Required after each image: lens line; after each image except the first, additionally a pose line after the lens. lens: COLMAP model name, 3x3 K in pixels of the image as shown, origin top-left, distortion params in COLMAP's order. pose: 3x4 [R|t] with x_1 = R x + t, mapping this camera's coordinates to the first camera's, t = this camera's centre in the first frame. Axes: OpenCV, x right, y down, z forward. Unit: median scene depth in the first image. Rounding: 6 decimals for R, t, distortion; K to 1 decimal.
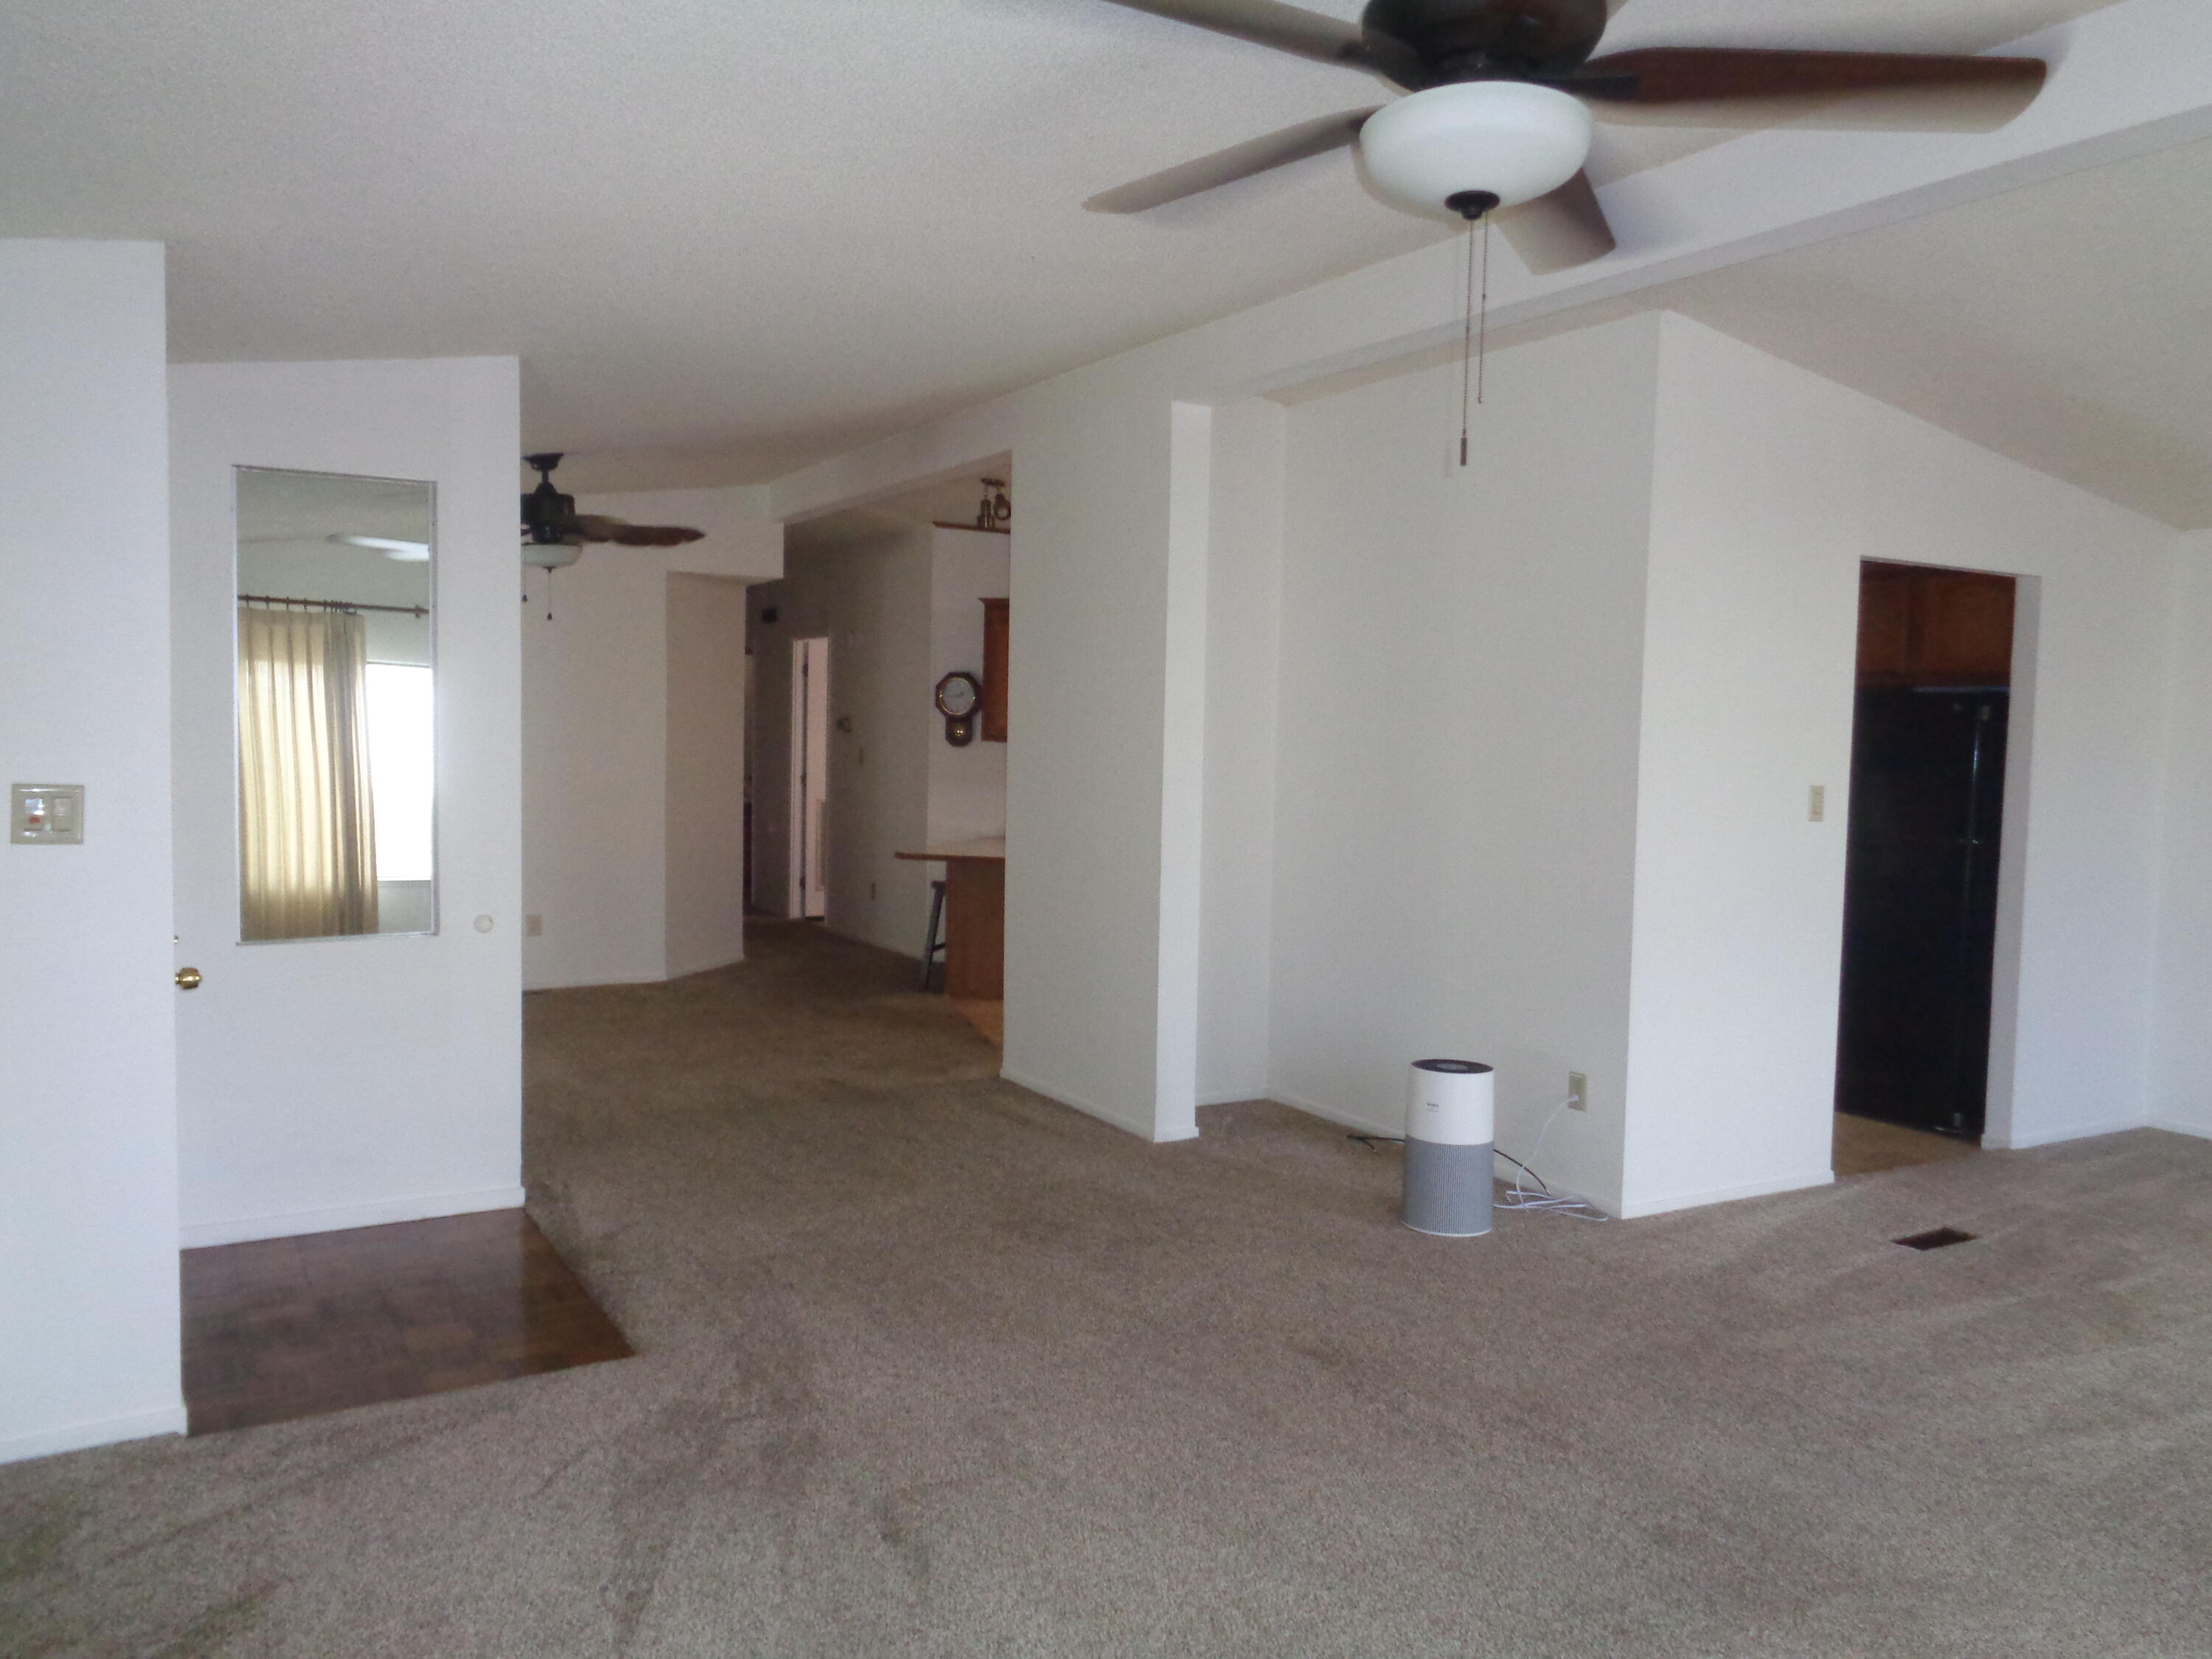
lens RADIAL K [[1649.0, 0, 1110.0], [0, 1649.0, 814.5], [0, 0, 1]] dist [-0.005527, 0.005246]
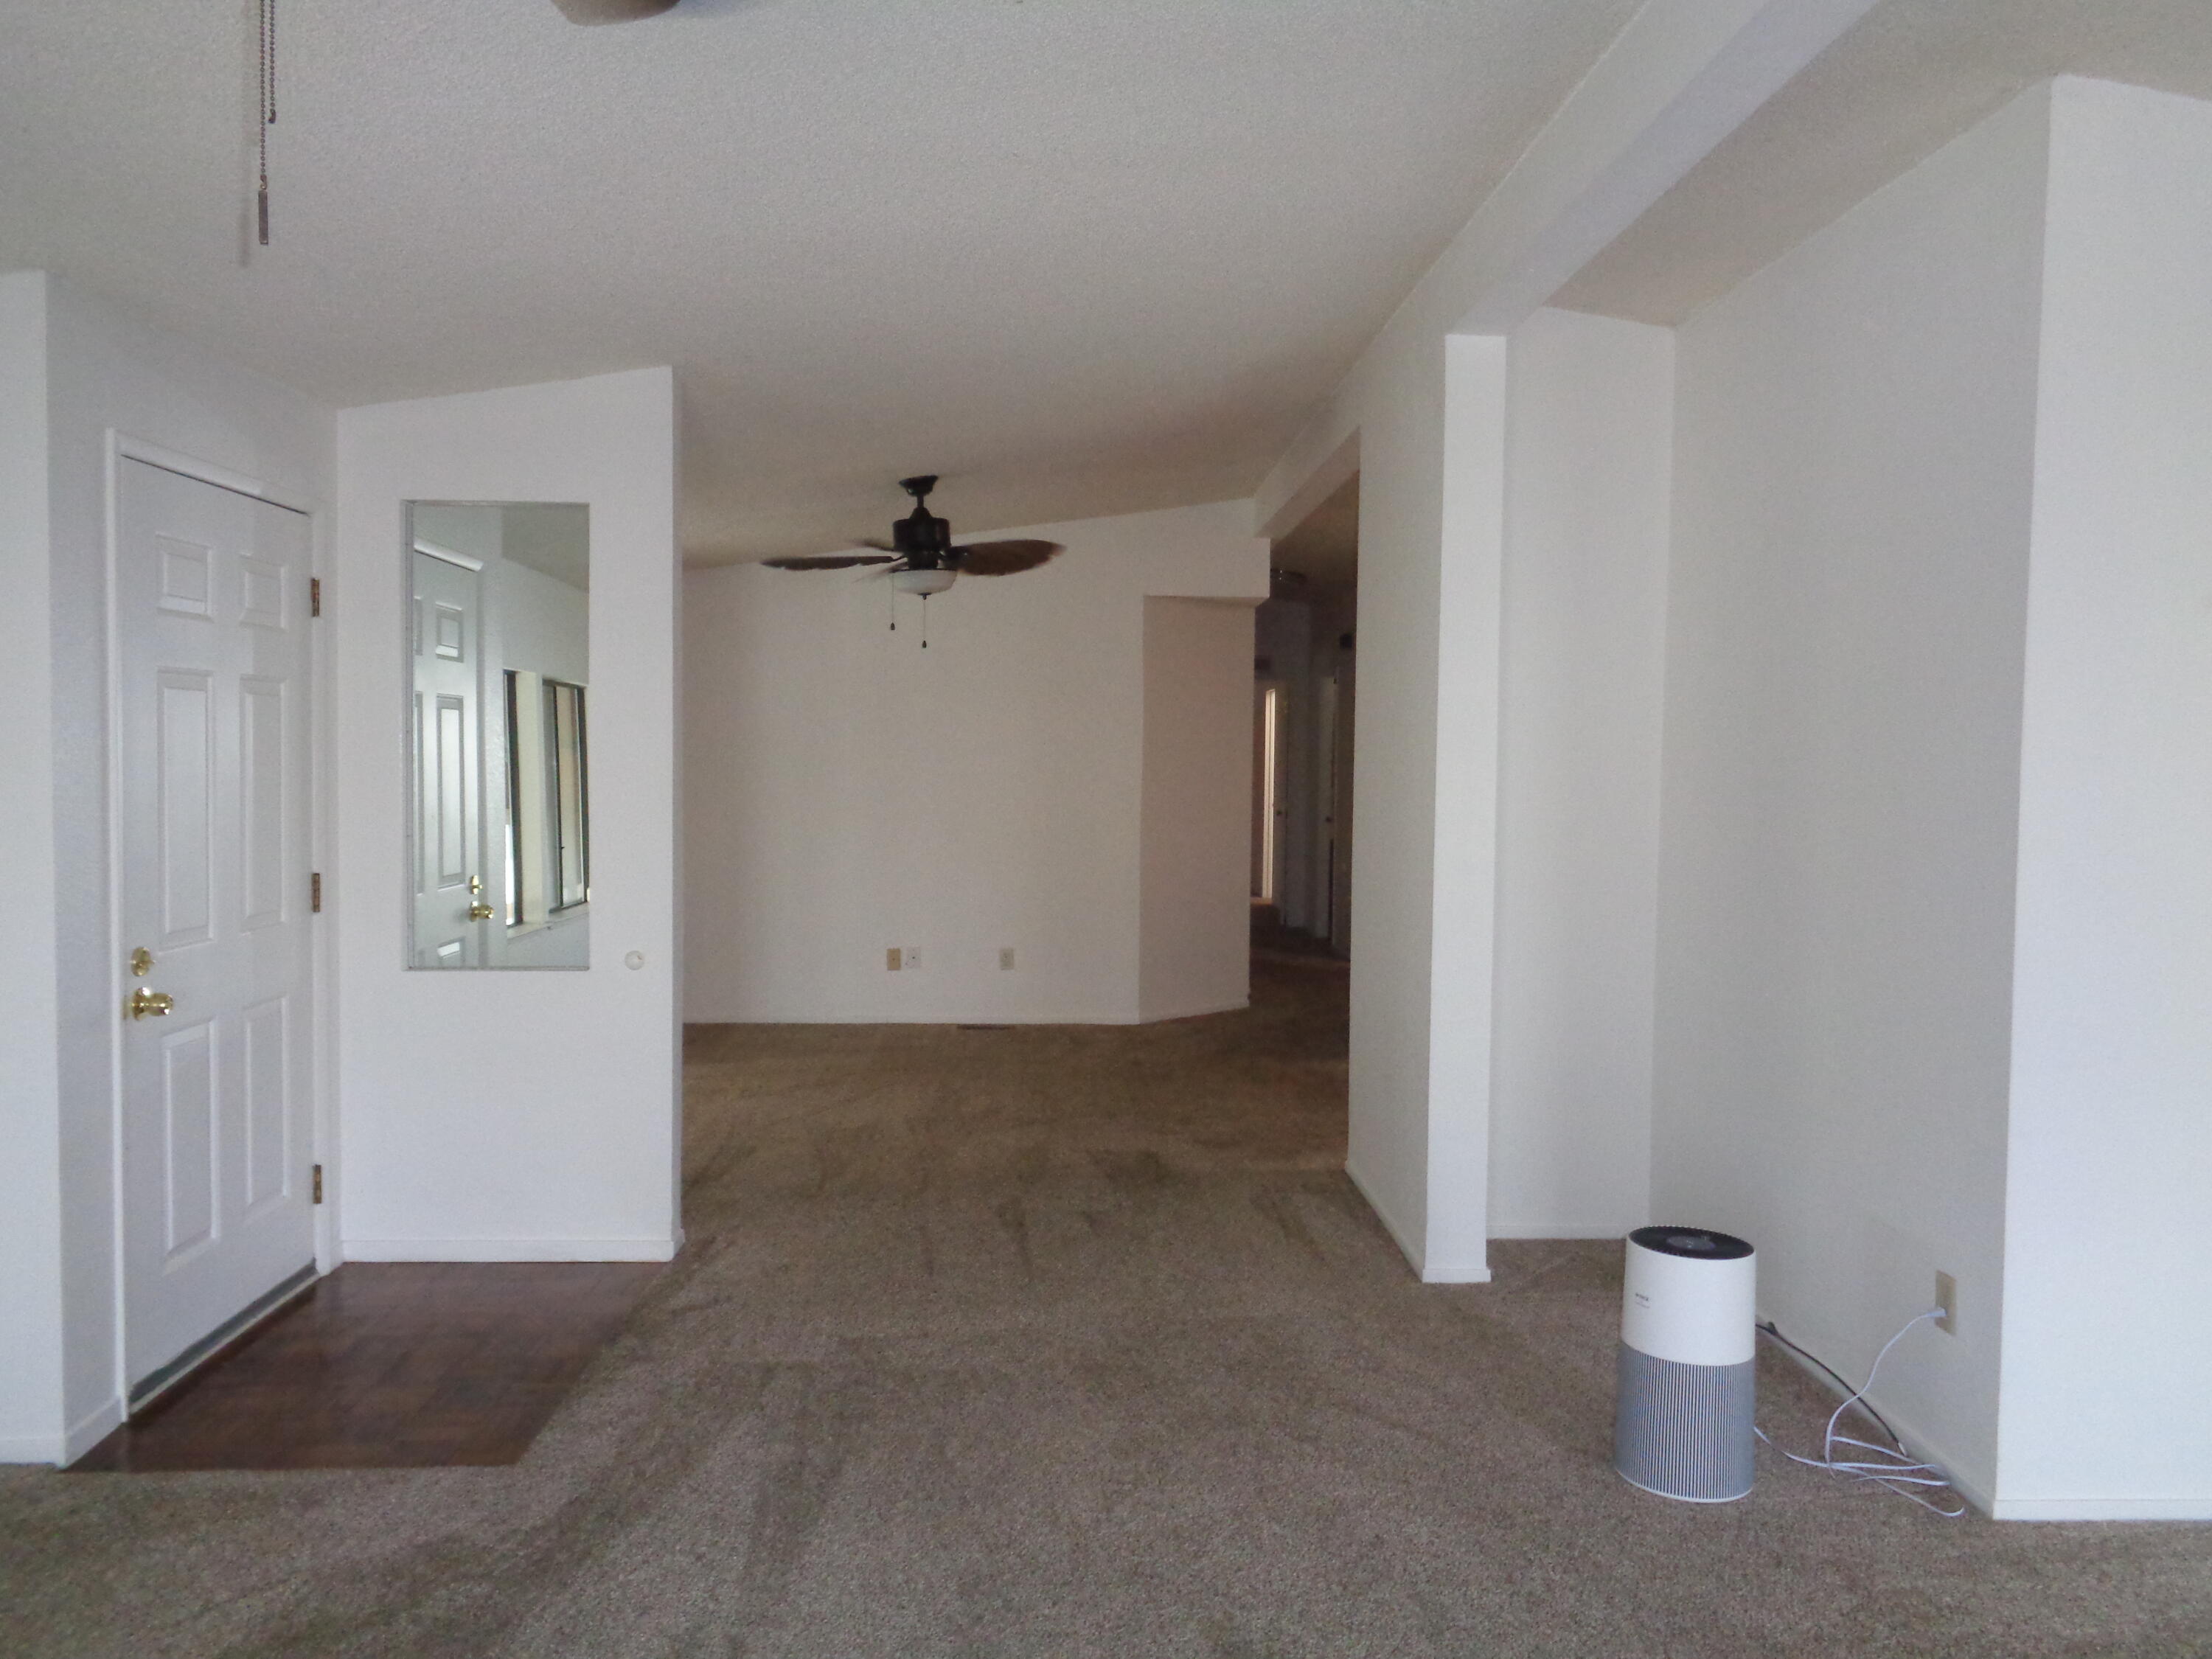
lens RADIAL K [[1649.0, 0, 1110.0], [0, 1649.0, 814.5], [0, 0, 1]] dist [-0.005527, 0.005246]
pose [[0.883389, 0.008691, -0.468560, 0.304100], [-0.018724, 0.999684, -0.016759, -0.007554], [0.468266, 0.023578, 0.883273, 0.275438]]
